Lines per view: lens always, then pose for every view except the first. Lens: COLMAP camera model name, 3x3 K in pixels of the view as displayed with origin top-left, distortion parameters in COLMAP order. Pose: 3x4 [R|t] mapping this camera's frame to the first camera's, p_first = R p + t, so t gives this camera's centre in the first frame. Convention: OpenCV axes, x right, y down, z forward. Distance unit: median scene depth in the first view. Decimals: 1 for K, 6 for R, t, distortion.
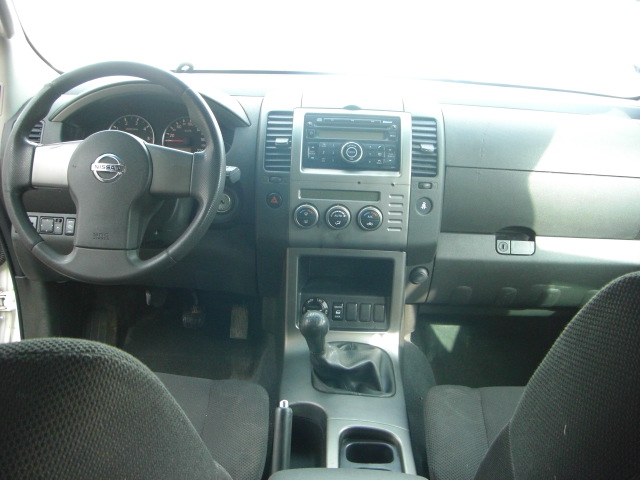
lens RADIAL K [[735.0, 0, 320.0], [0, 735.0, 240.0], [0, 0, 1]] dist [-0.201804, 0.157424]
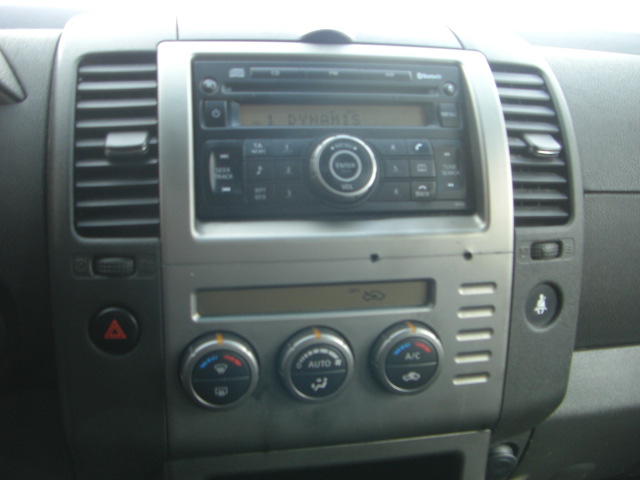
lens RADIAL K [[735.0, 0, 320.0], [0, 735.0, 240.0], [0, 0, 1]] dist [-0.201804, 0.157424]
pose [[0.970620, -0.067581, 0.230932, -0.045801], [0.071747, 0.997376, -0.009683, -0.083683], [-0.229672, 0.025967, 0.972922, 0.678209]]
